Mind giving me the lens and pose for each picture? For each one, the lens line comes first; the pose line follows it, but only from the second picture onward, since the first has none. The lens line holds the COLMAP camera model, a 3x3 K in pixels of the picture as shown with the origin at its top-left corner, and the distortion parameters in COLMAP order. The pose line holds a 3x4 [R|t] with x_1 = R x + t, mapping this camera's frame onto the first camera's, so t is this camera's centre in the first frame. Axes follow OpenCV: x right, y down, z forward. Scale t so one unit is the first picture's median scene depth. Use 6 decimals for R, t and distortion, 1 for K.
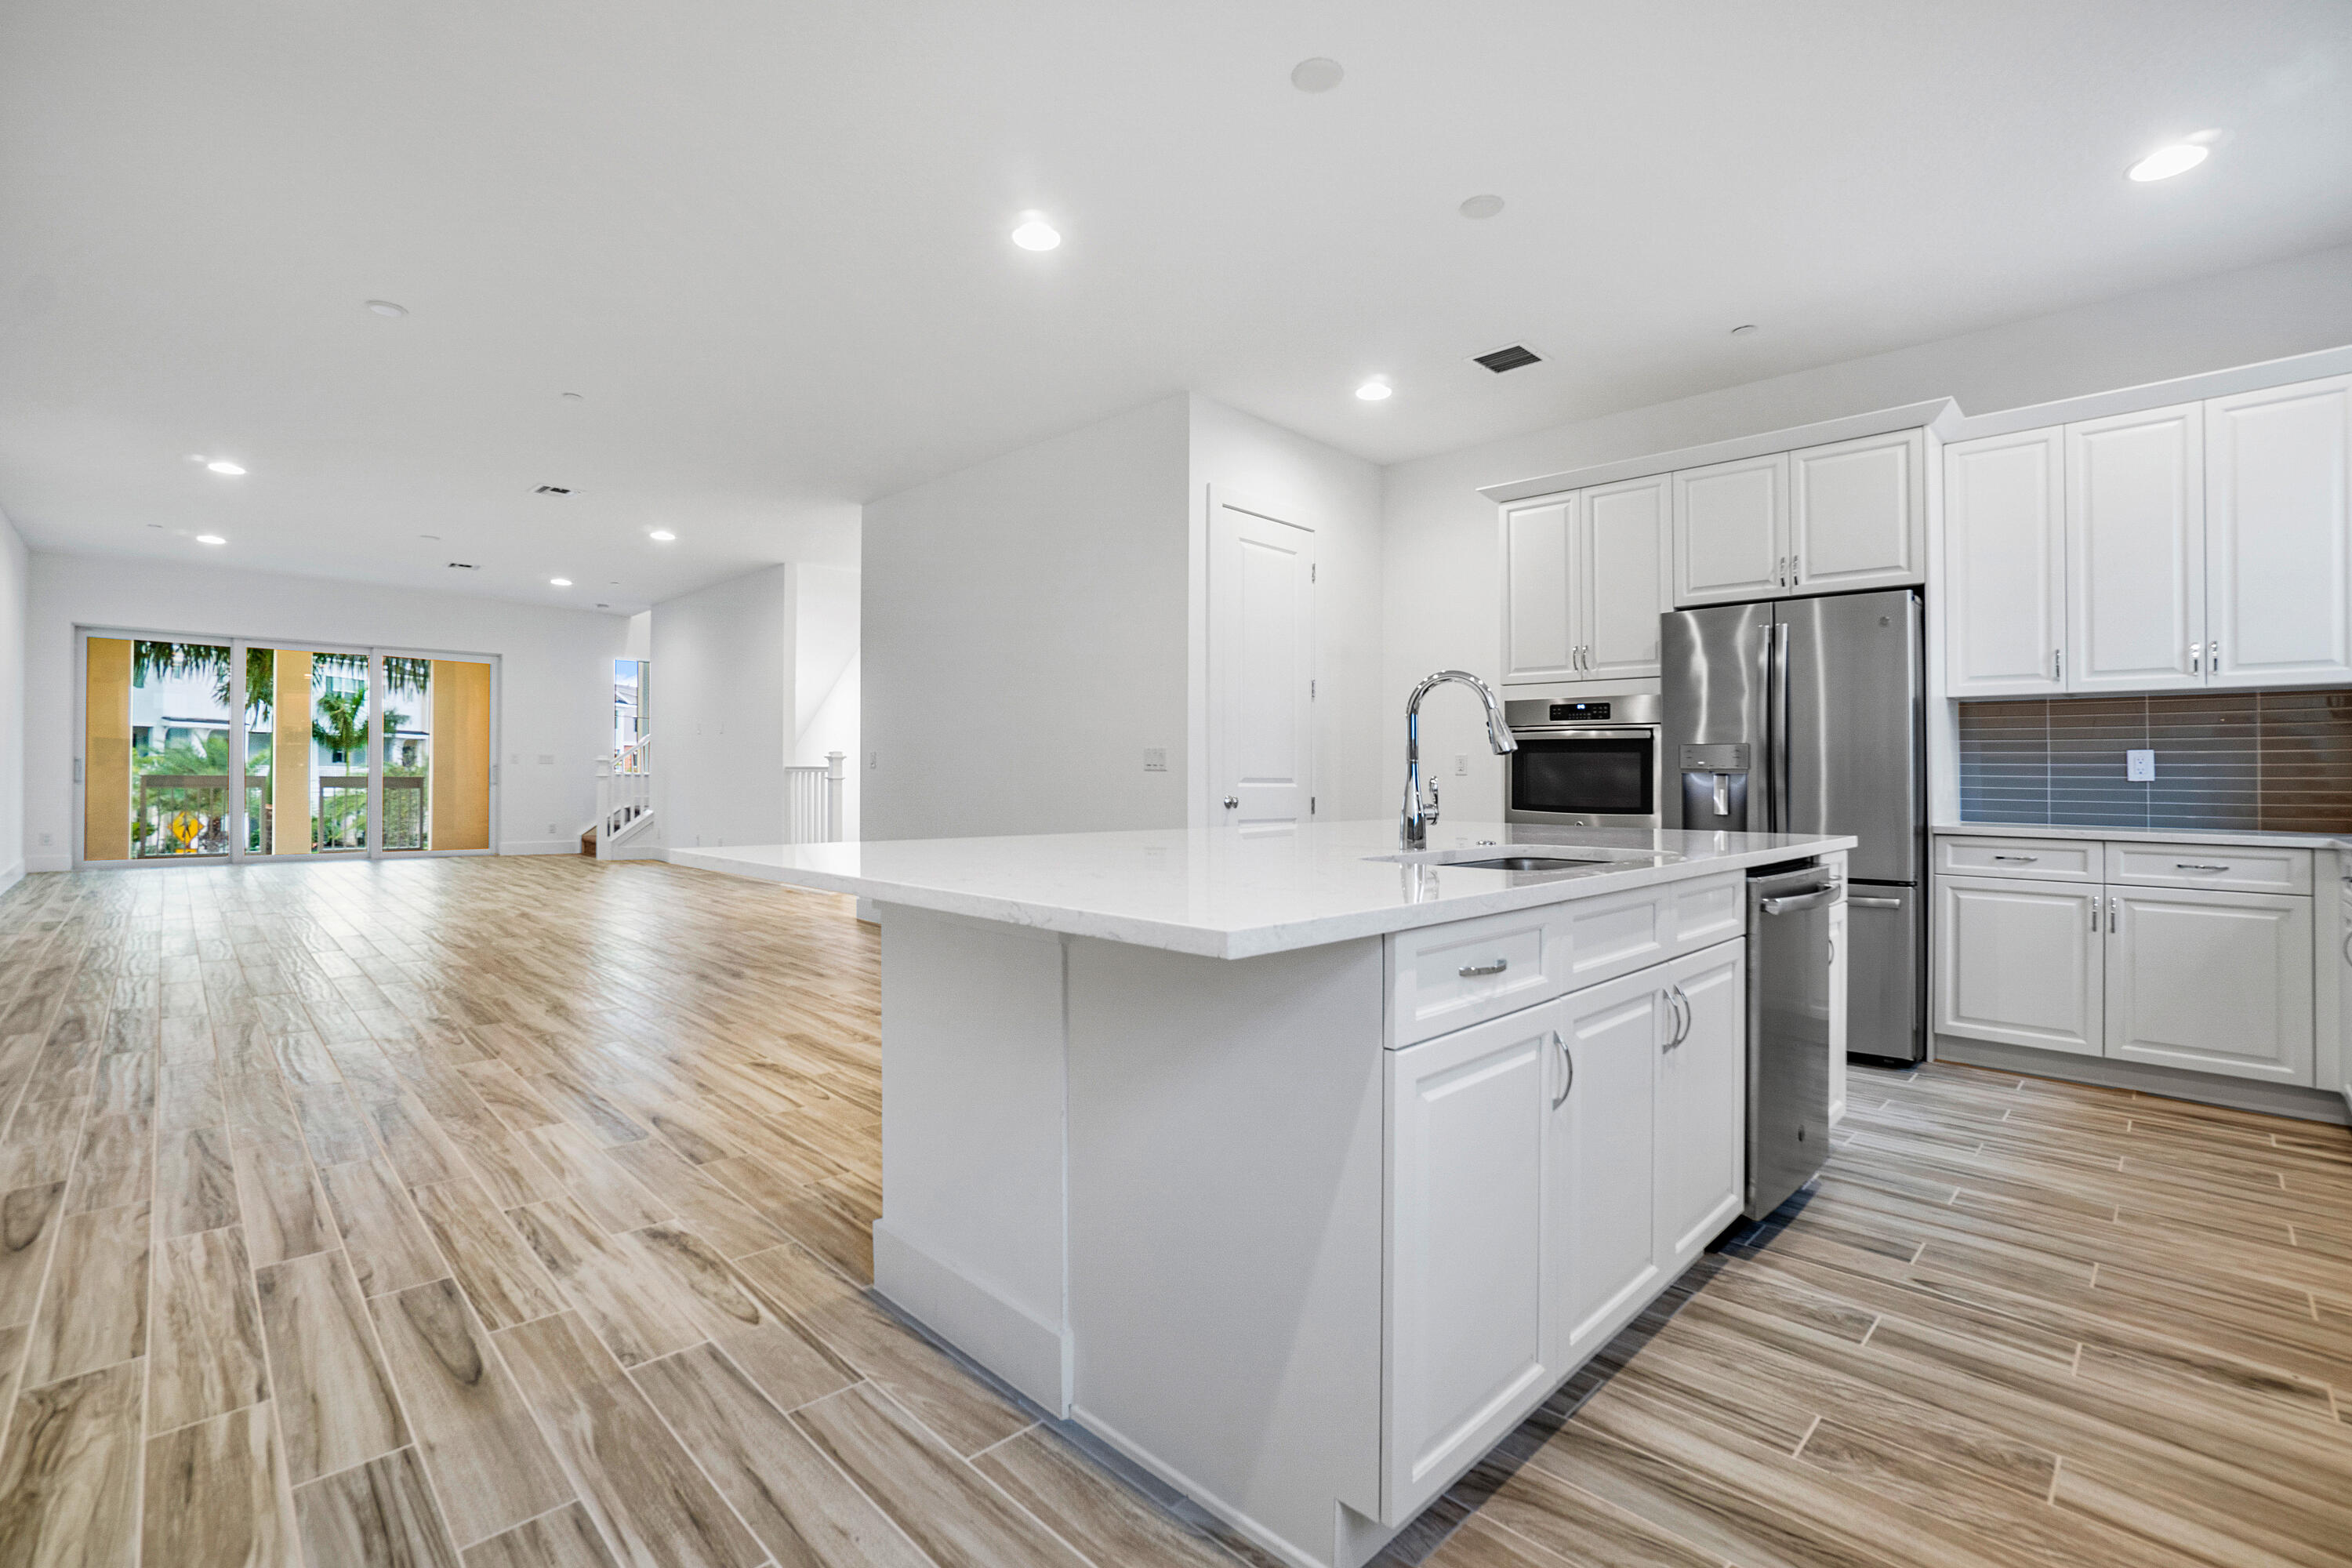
lens RADIAL K [[1043.0, 0, 1179.1], [0, 1043.0, 798.1], [0, 0, 1]] dist [-0.016260, 0.001162]
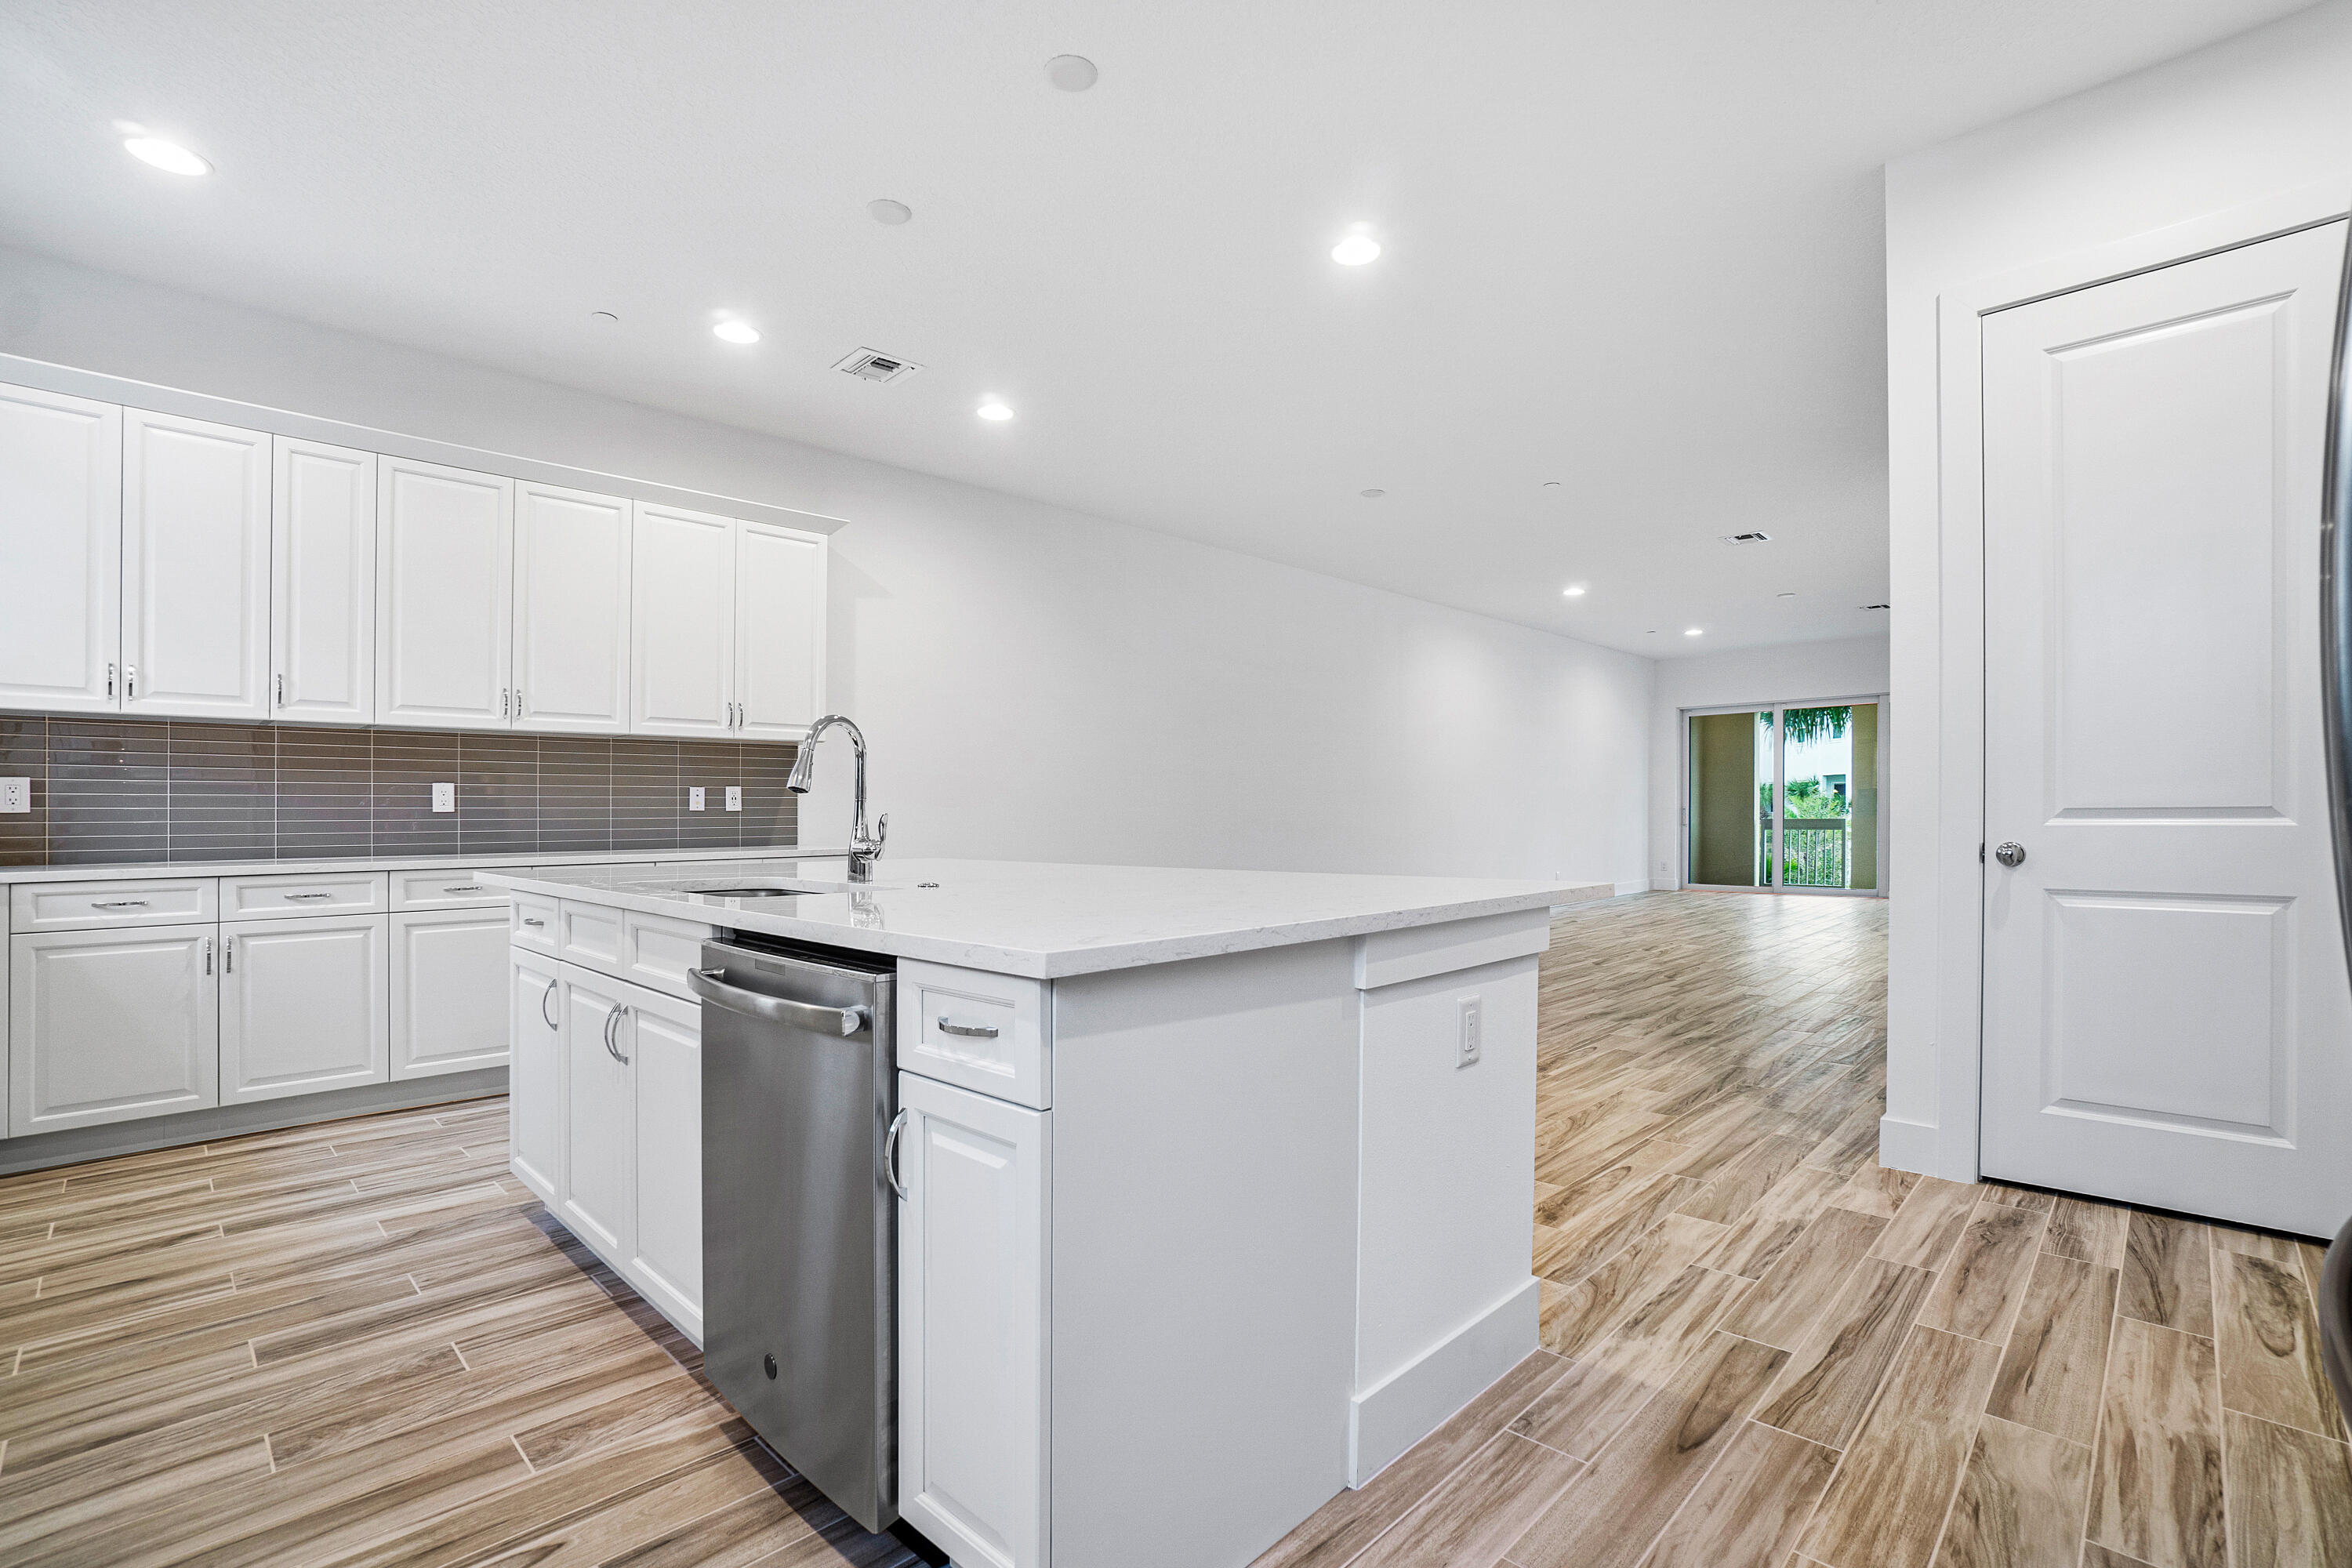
lens RADIAL K [[1043.0, 0, 1168.8], [0, 1043.0, 785.9], [0, 0, 1]] dist [-0.016260, 0.001162]
pose [[-0.001536, -0.042995, -0.999074, 0.449982], [-0.010985, 0.999016, -0.042976, -0.002279], [0.999938, 0.010909, -0.002007, 0.445104]]
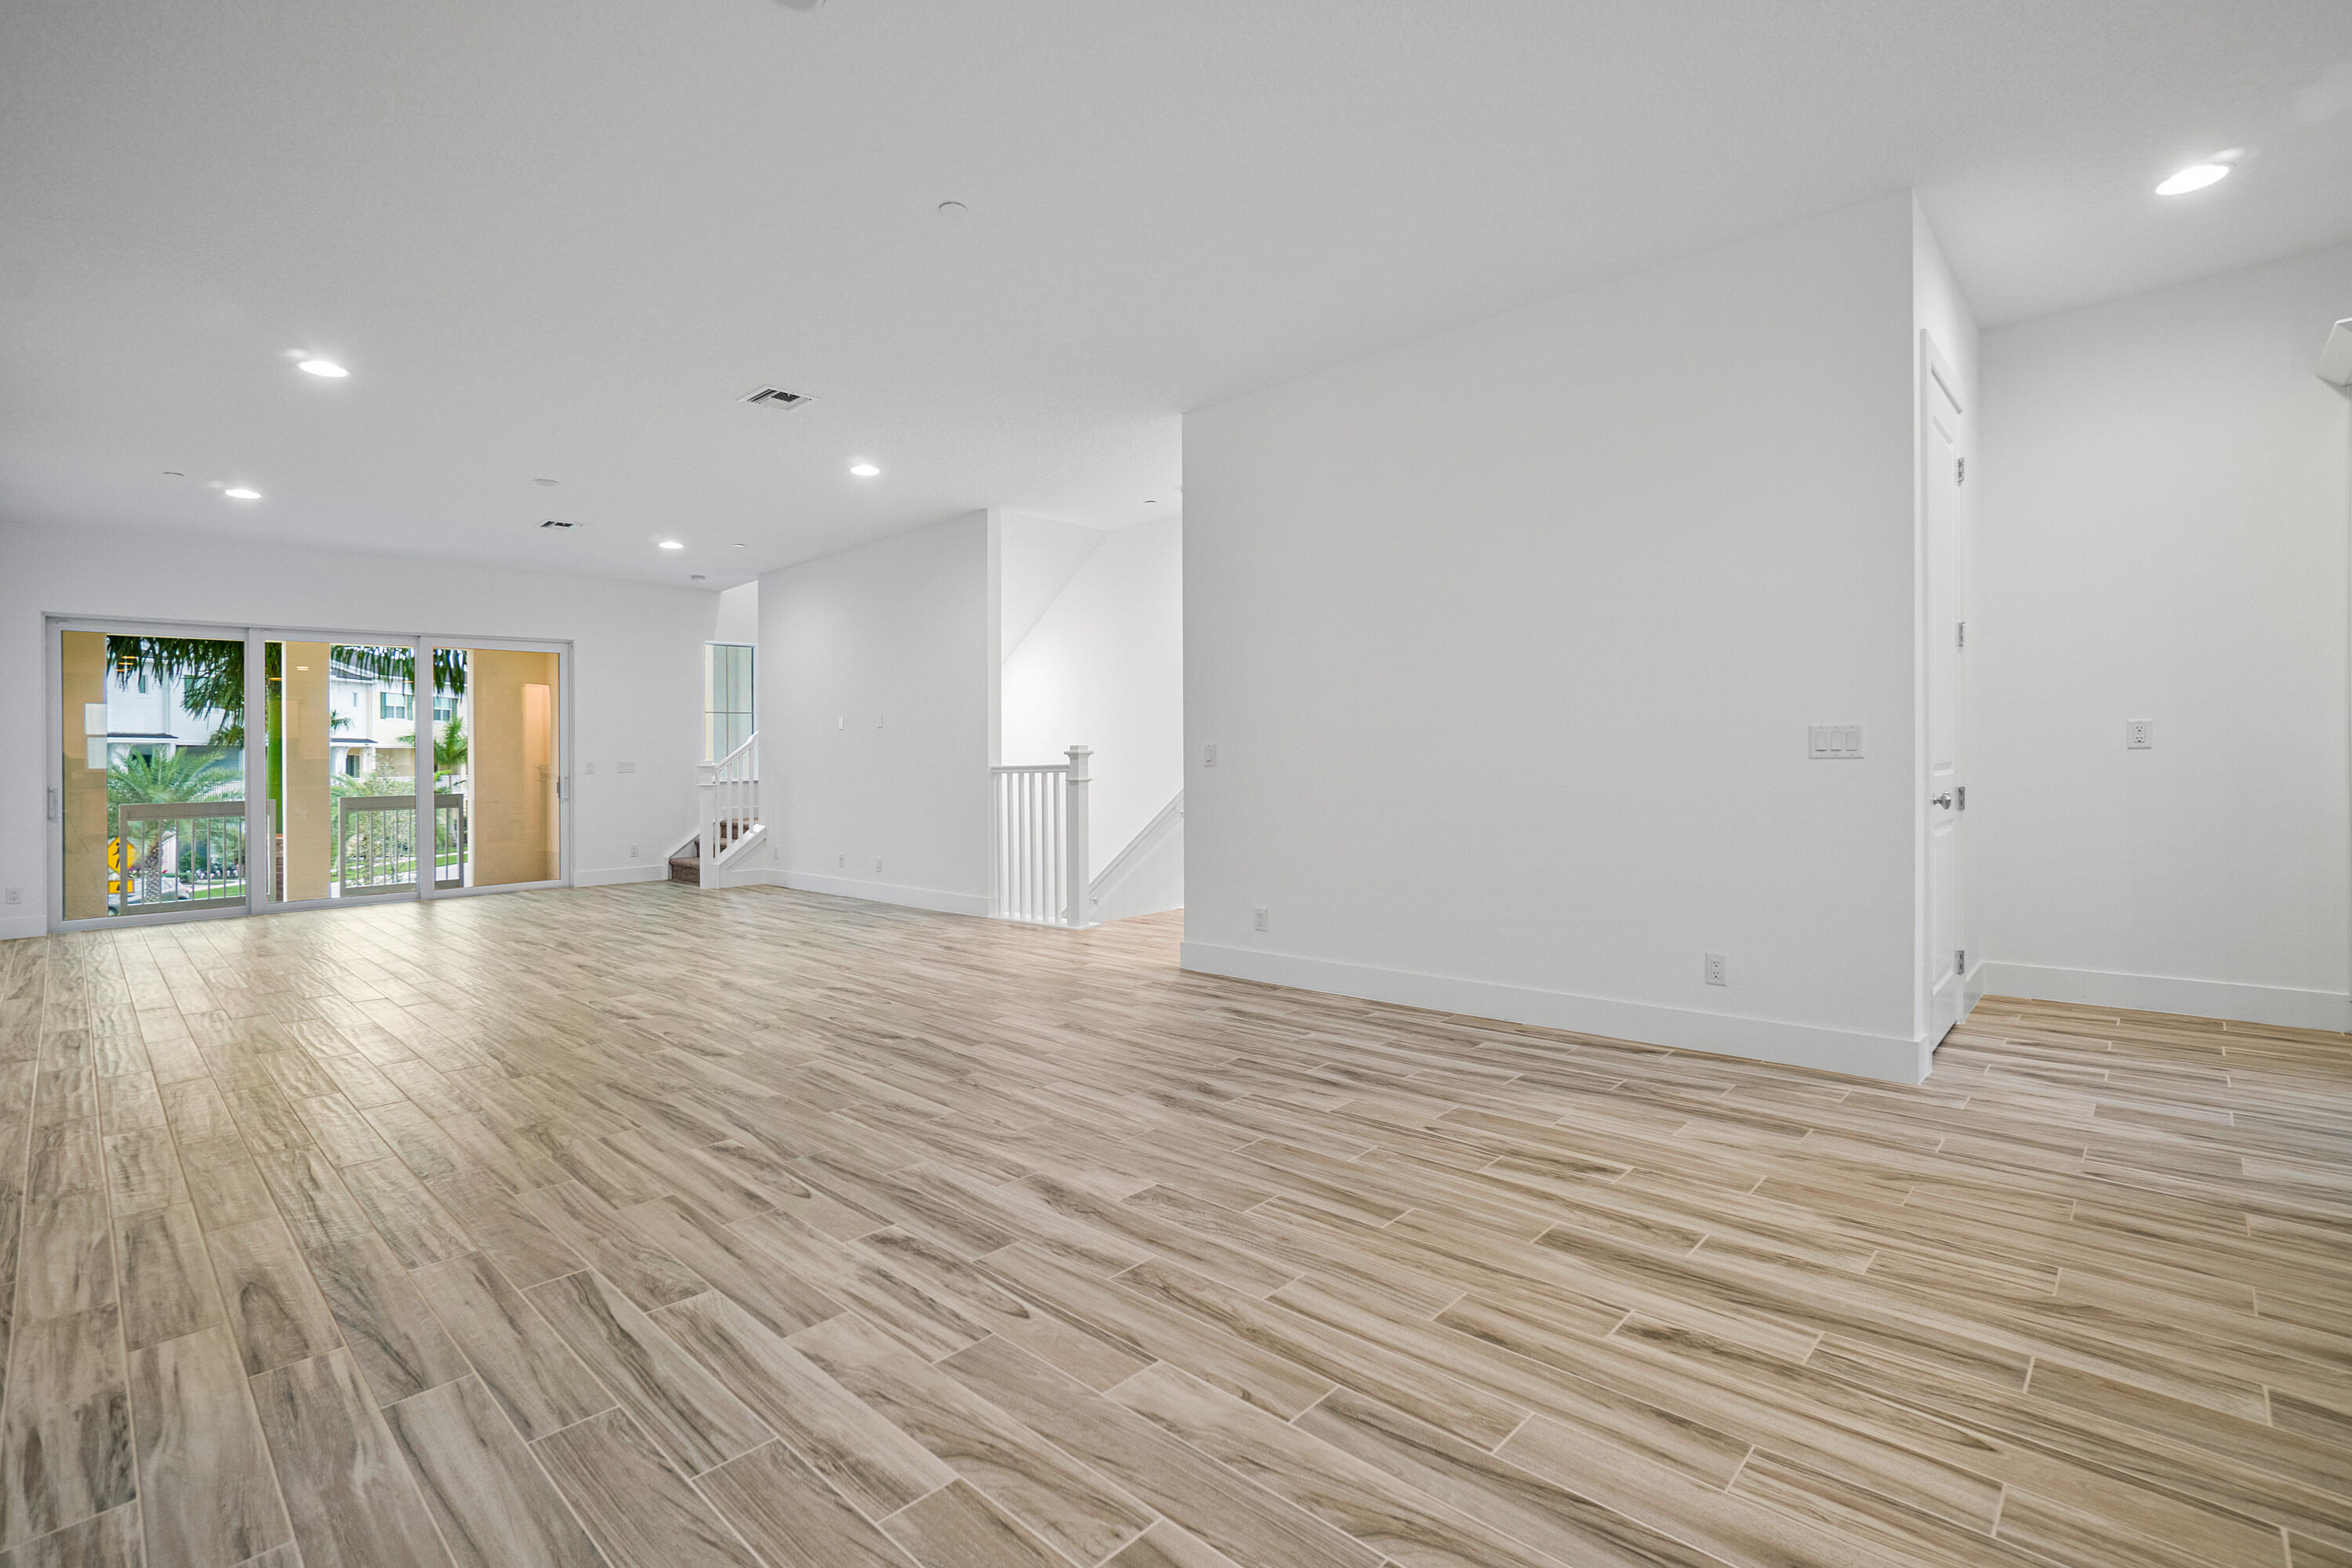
lens RADIAL K [[1043.0, 0, 1160.4], [0, 1043.0, 782.1], [0, 0, 1]] dist [-0.016260, 0.001162]
pose [[0.998310, -0.038200, 0.043786, -0.378812], [0.037962, 0.999260, 0.006256, -0.024706], [-0.043993, -0.004584, 0.999021, 0.267575]]
